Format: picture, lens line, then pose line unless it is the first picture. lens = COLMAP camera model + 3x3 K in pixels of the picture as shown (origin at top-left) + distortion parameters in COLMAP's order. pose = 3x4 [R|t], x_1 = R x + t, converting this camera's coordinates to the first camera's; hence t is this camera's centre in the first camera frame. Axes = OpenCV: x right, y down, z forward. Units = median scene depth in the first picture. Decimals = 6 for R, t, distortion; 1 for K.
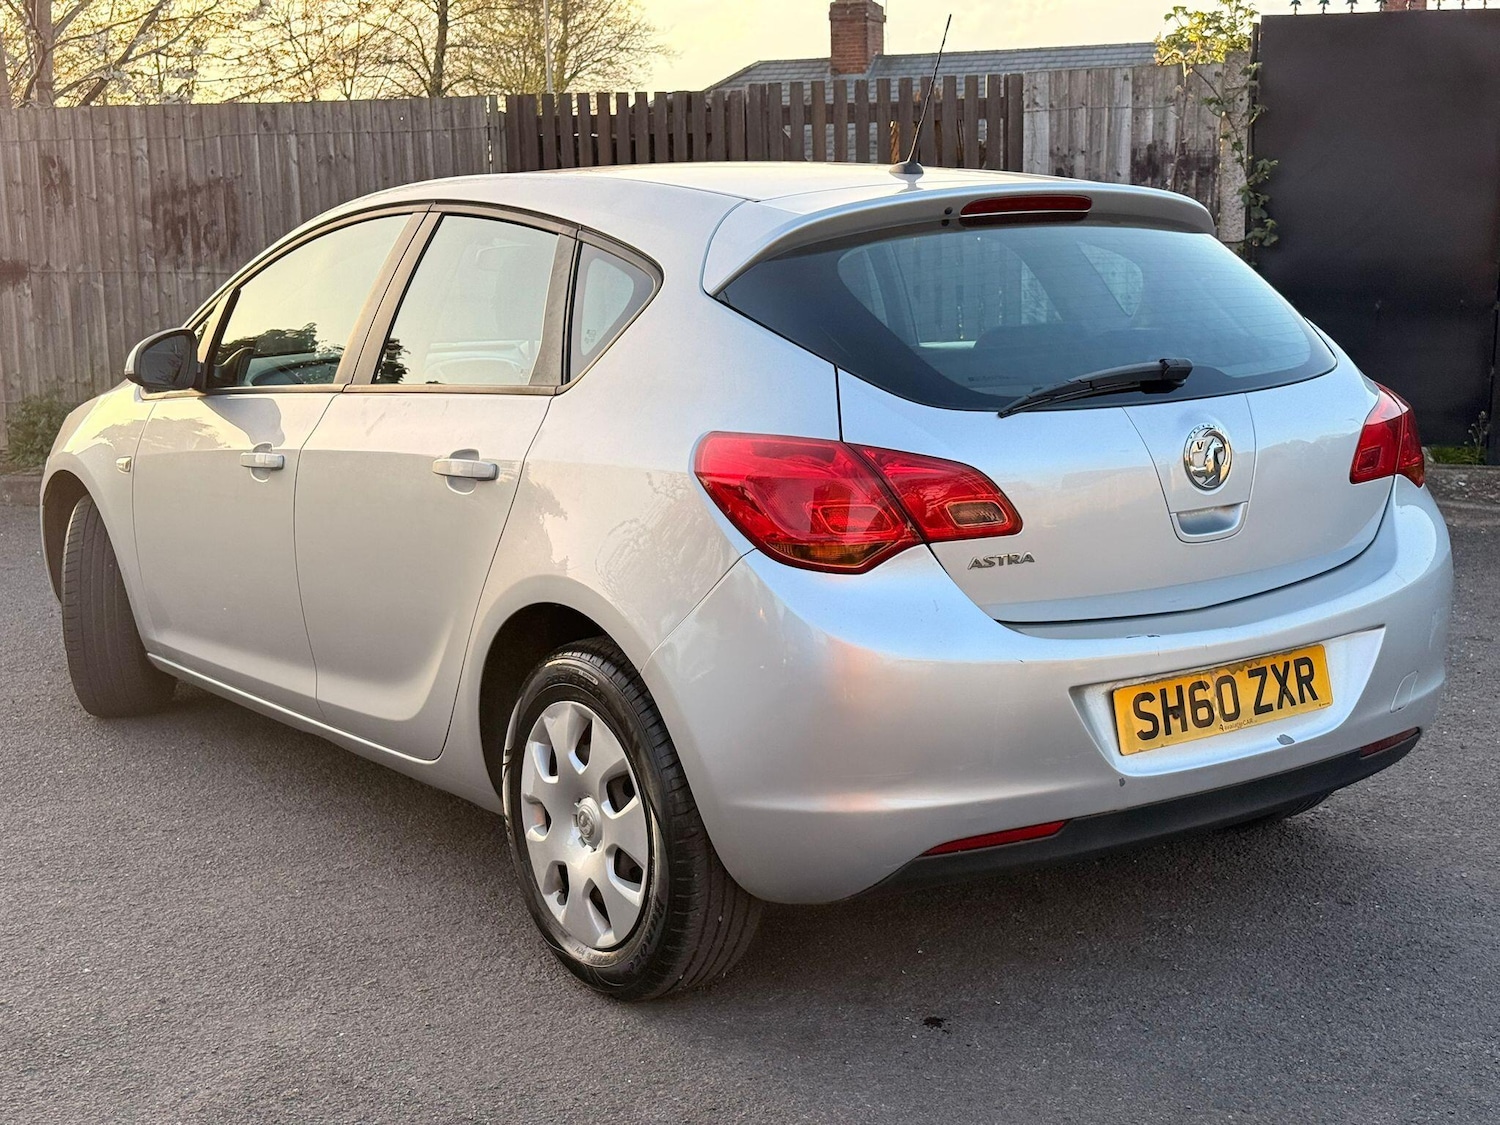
lens RADIAL K [[2062.8, 0, 762.2], [0, 2062.8, 560.2], [0, 0, 1]] dist [0.215084, -0.458048]
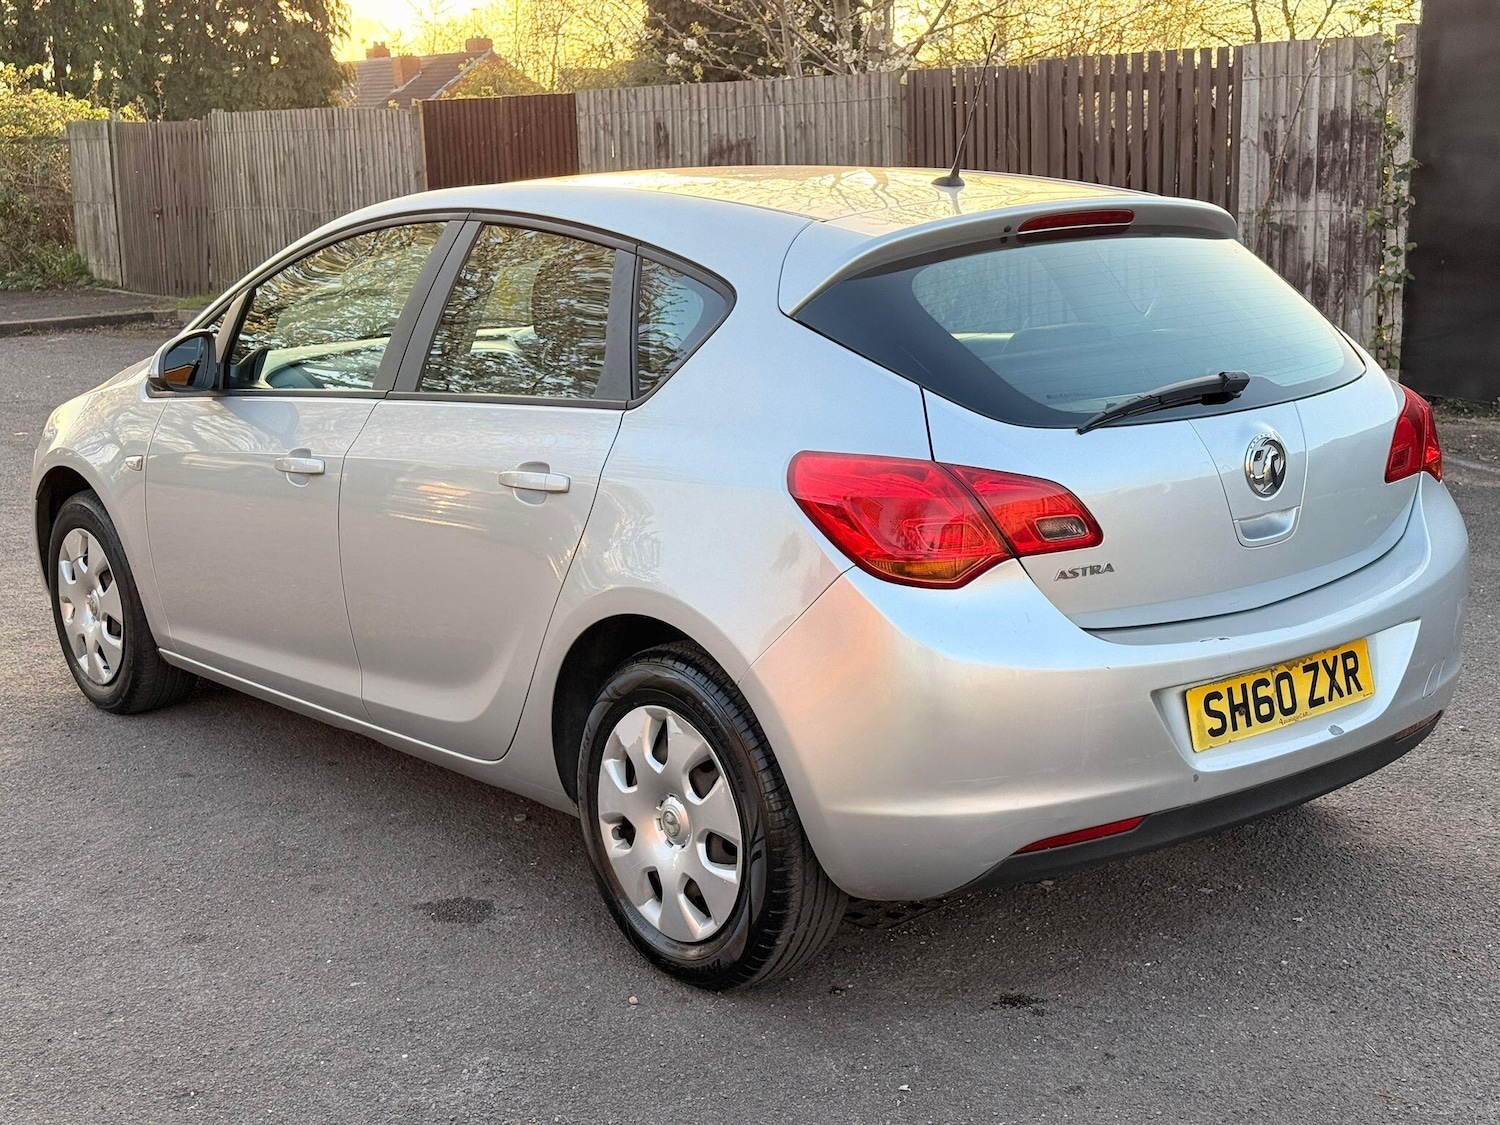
lens RADIAL K [[2062.8, 0, 762.2], [0, 2062.8, 560.2], [0, 0, 1]] dist [0.215084, -0.458048]
pose [[0.997499, -0.018702, 0.068166, -0.112162], [0.016591, 0.999369, 0.031401, -0.038909], [-0.068710, -0.030192, 0.997180, -0.034250]]
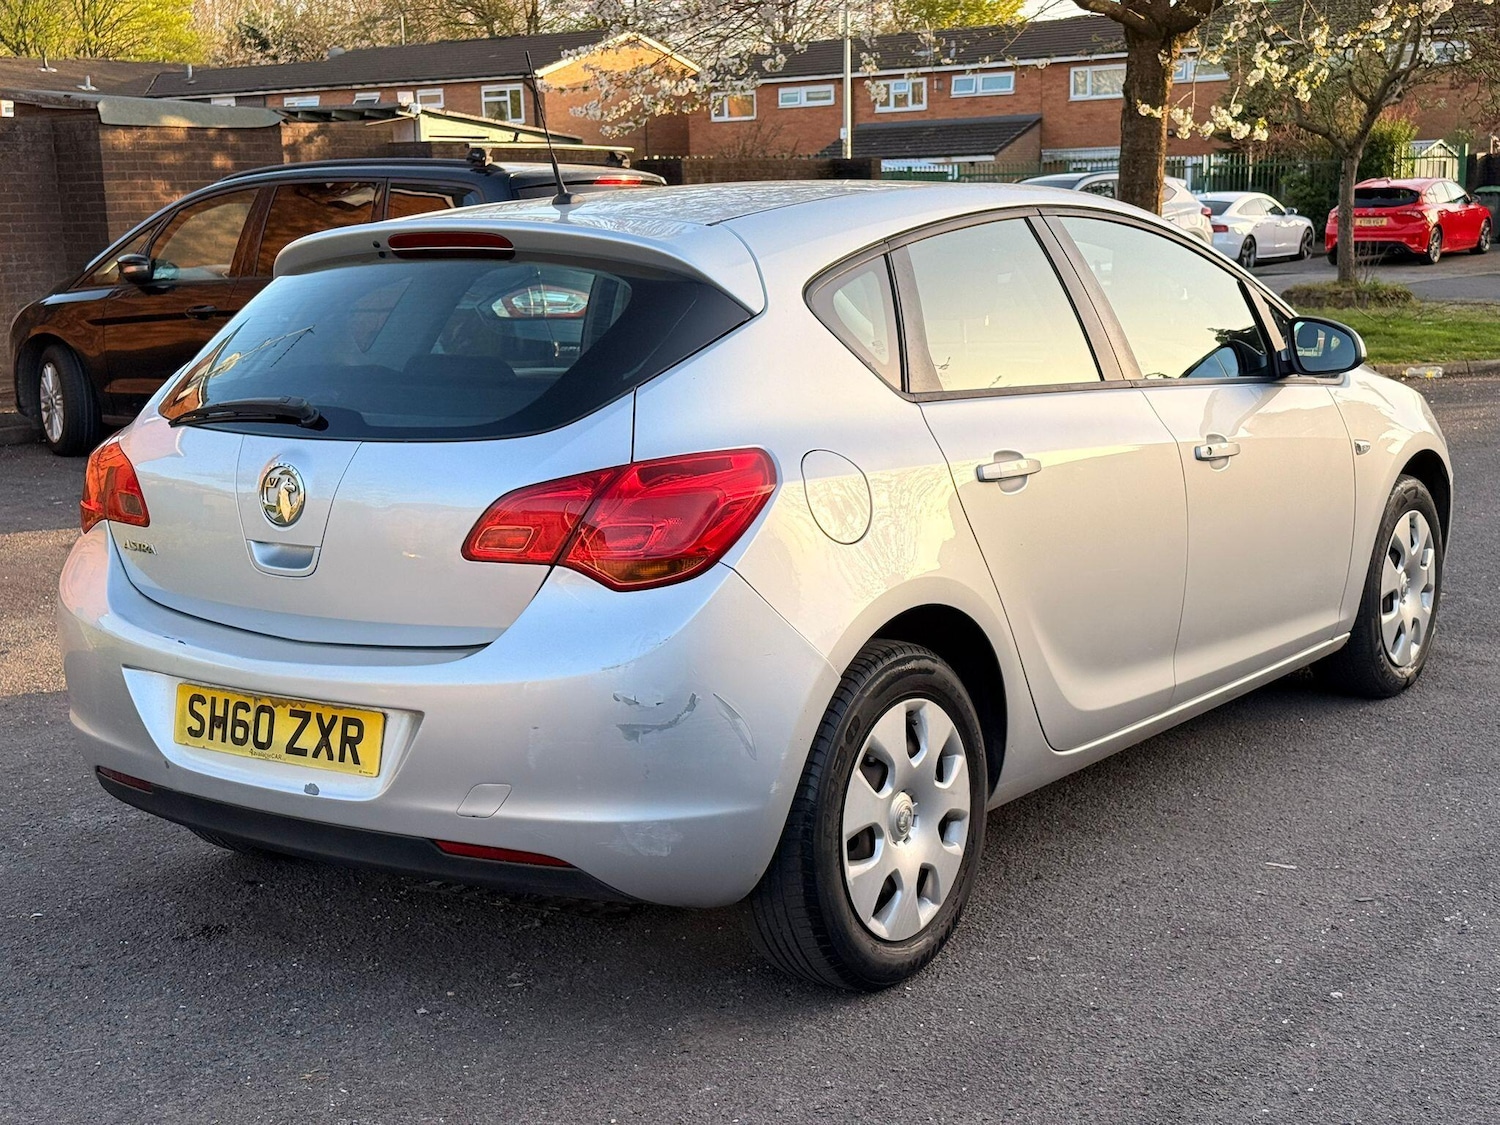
lens RADIAL K [[2062.8, 0, 762.2], [0, 2062.8, 560.2], [0, 0, 1]] dist [0.215084, -0.458048]
pose [[0.347594, 0.176537, -0.920876, 1.252866], [-0.147618, 0.980172, 0.132185, -0.189296], [0.925952, 0.089991, 0.366762, 0.842885]]
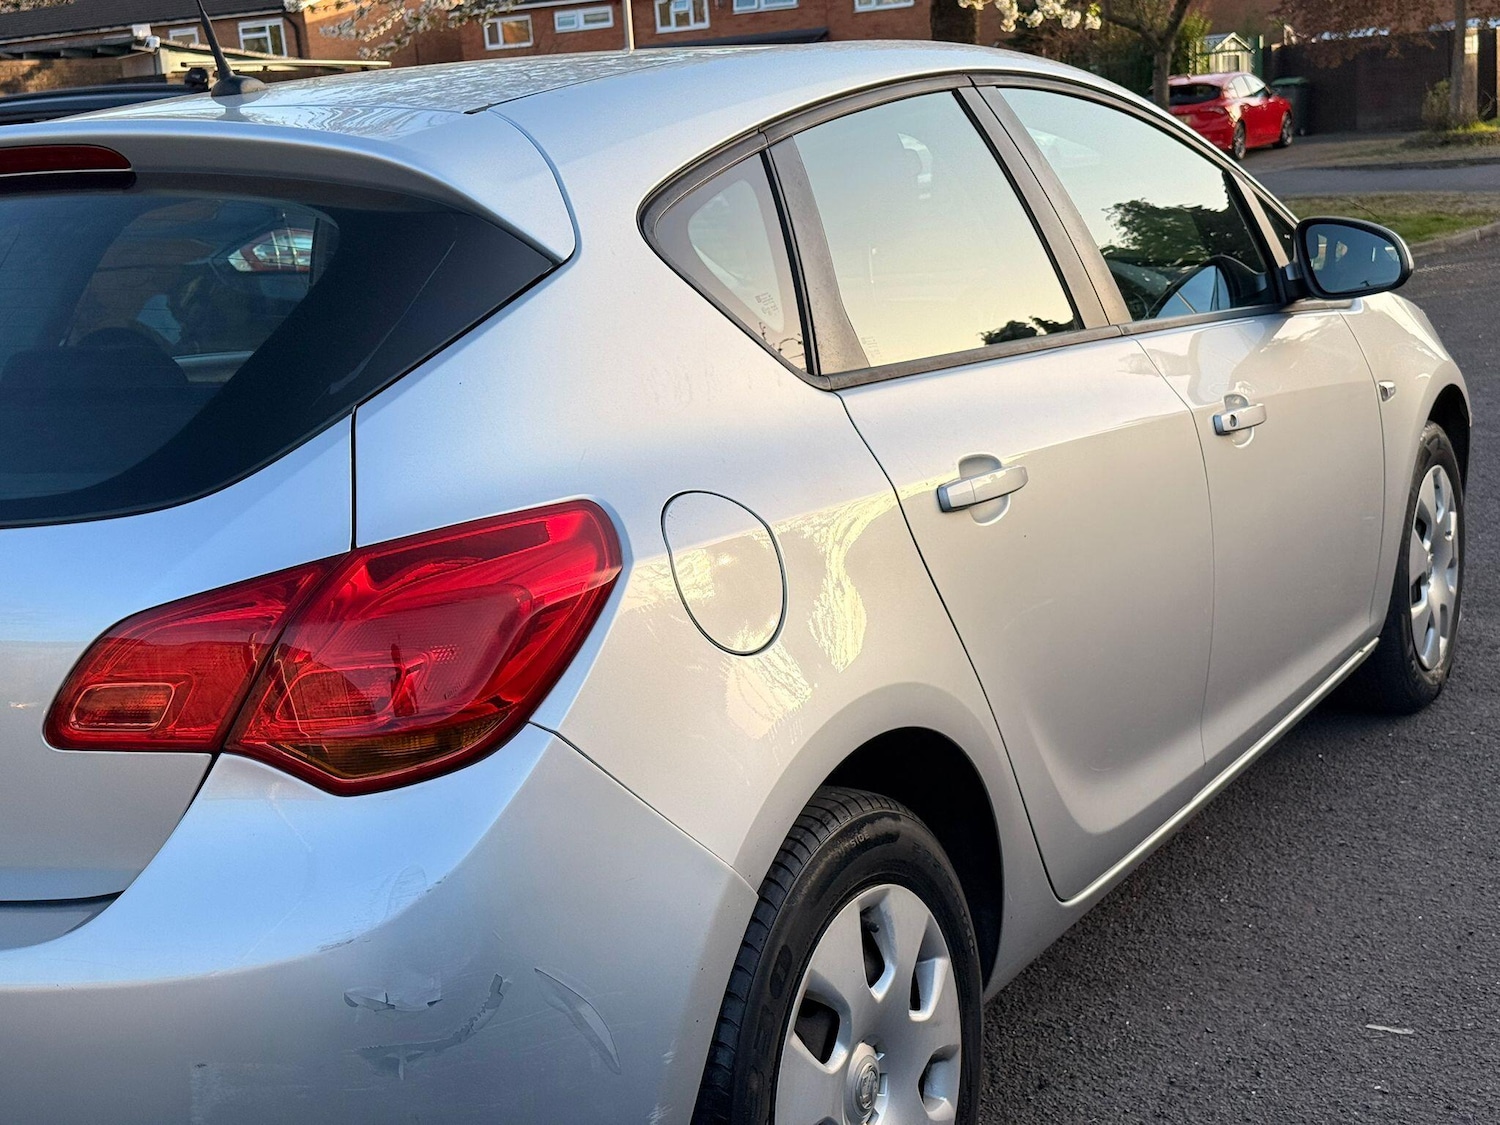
lens RADIAL K [[2062.8, 0, 762.2], [0, 2062.8, 560.2], [0, 0, 1]] dist [0.215084, -0.458048]
pose [[0.441213, 0.179465, -0.879274, 0.843398], [-0.093262, 0.983664, 0.153973, -0.185475], [0.892543, 0.014068, 0.450743, 0.991586]]
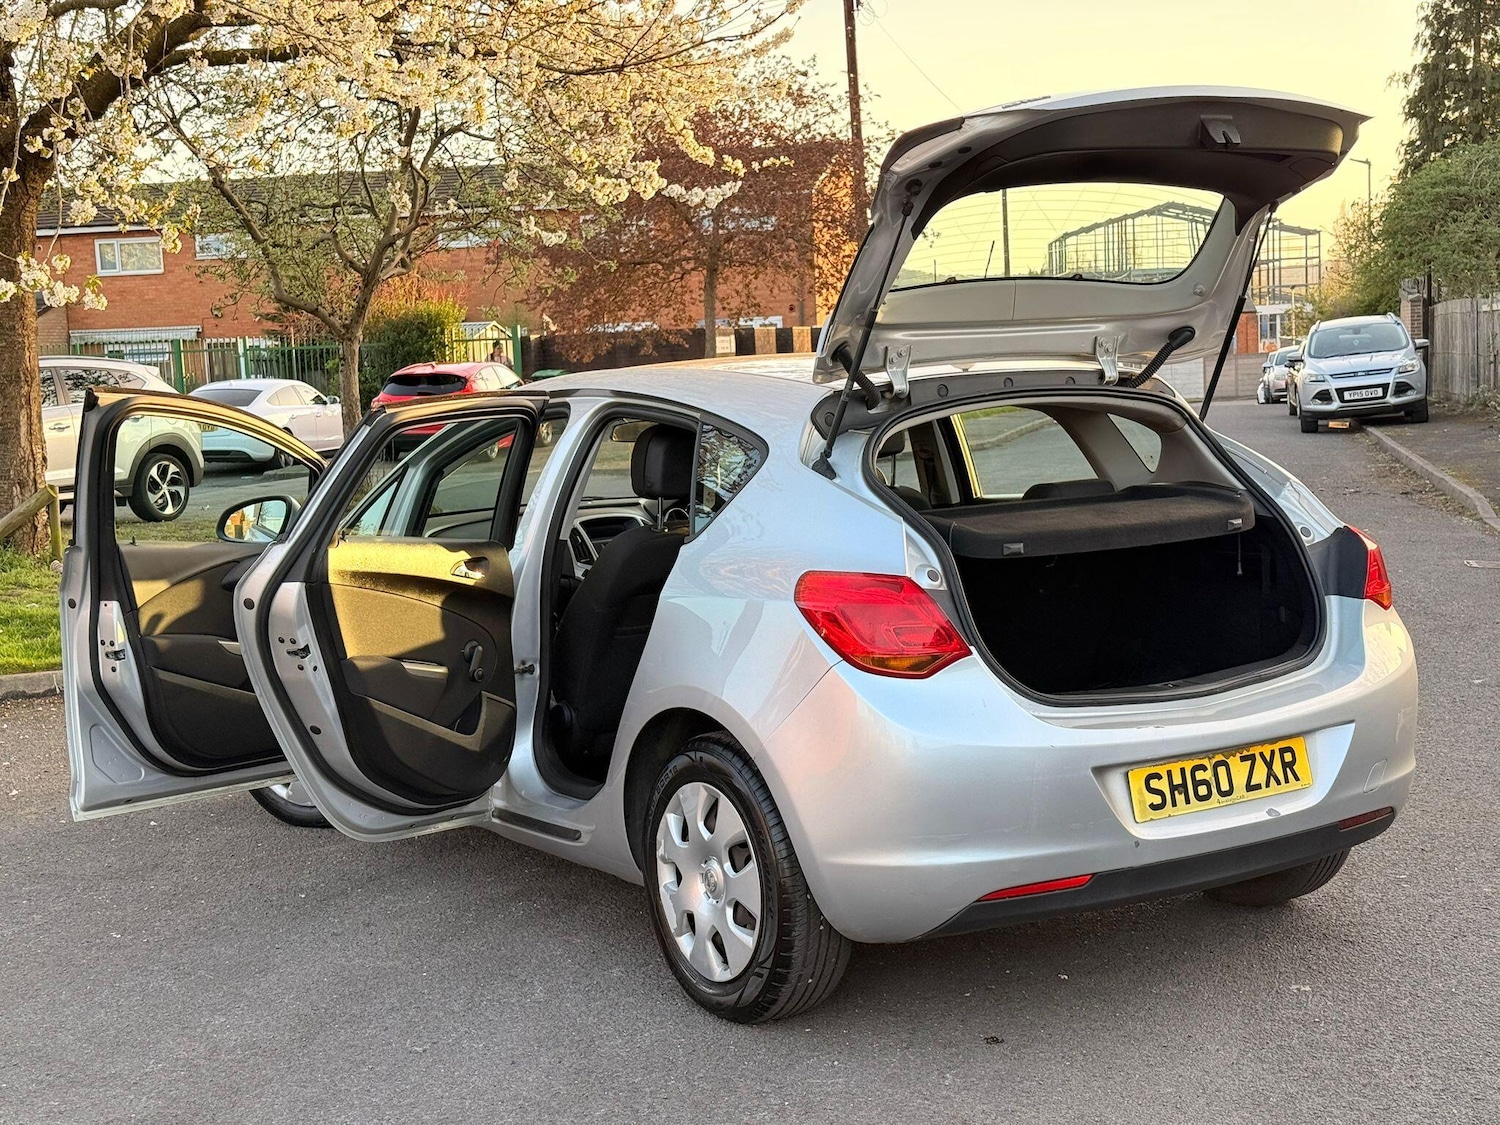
lens RADIAL K [[2062.8, 0, 762.2], [0, 2062.8, 560.2], [0, 0, 1]] dist [0.215084, -0.458048]
pose [[0.998851, -0.012870, -0.046157, 0.006418], [0.009594, 0.997465, -0.070502, 0.021250], [0.046947, 0.069978, 0.996443, -0.270775]]
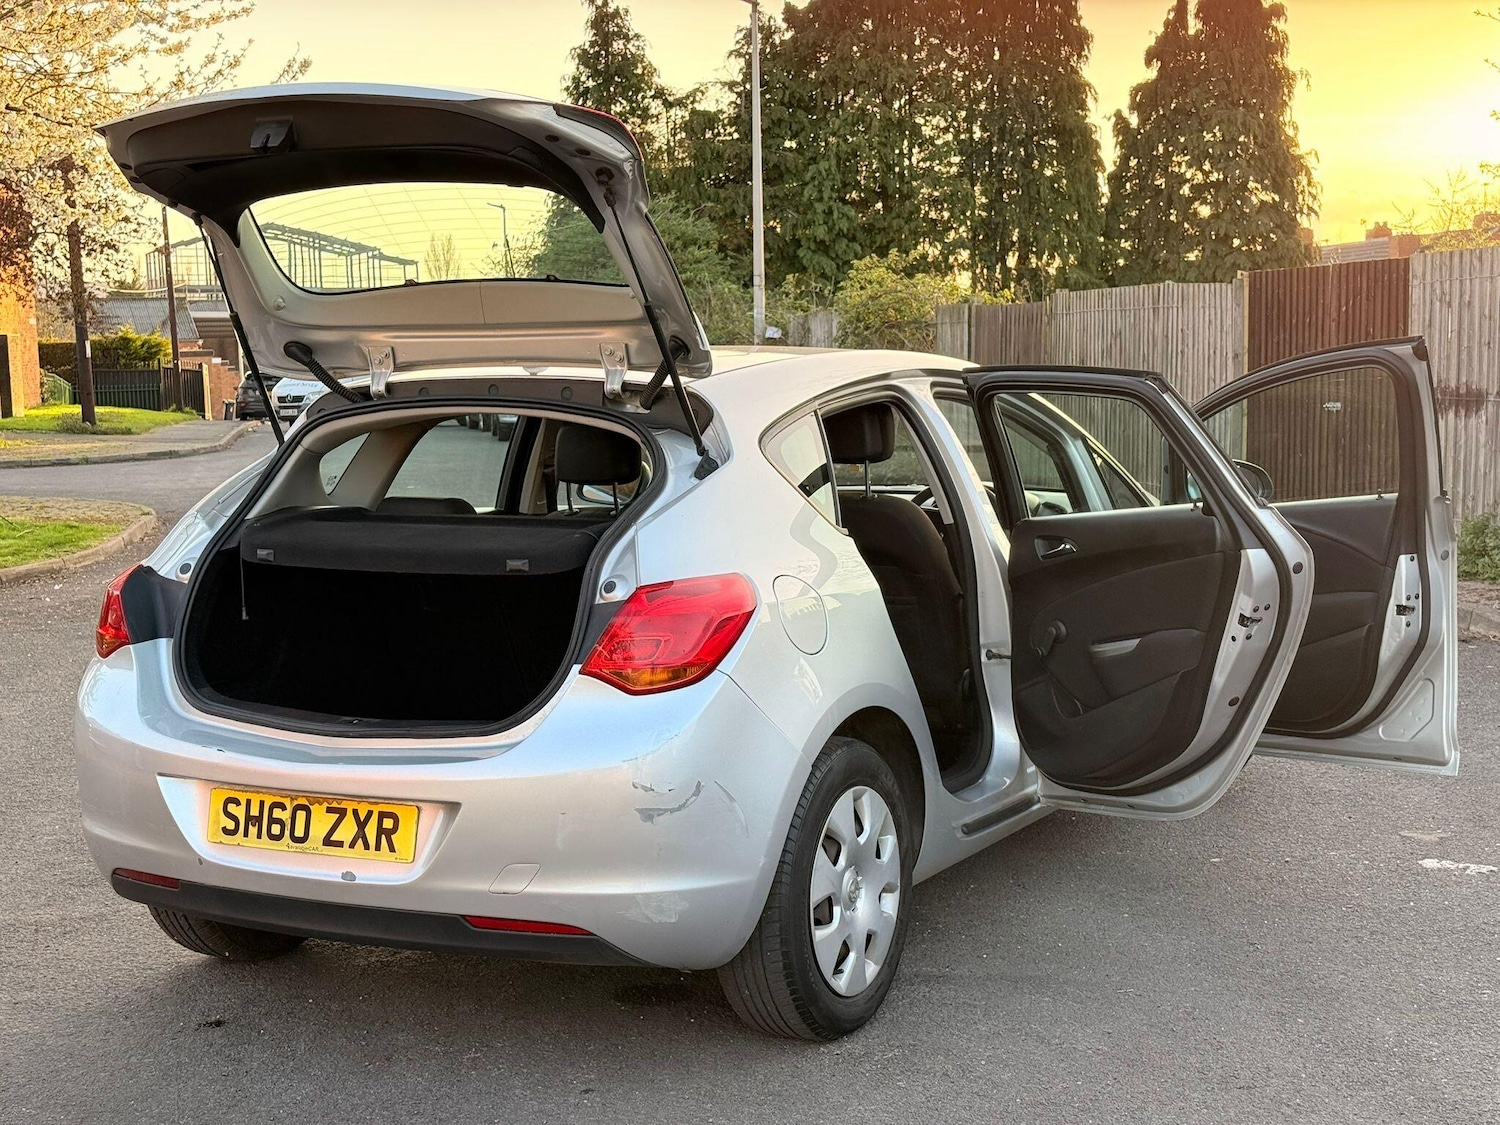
lens RADIAL K [[2046.8, 0, 748.4], [0, 2046.8, 572.6], [0, 0, 1]] dist [0.212491, -0.366606]
pose [[0.464699, 0.115801, -0.877864, 1.353073], [-0.148698, 0.987538, 0.051554, -0.171799], [0.872894, 0.106579, 0.476127, 0.650301]]
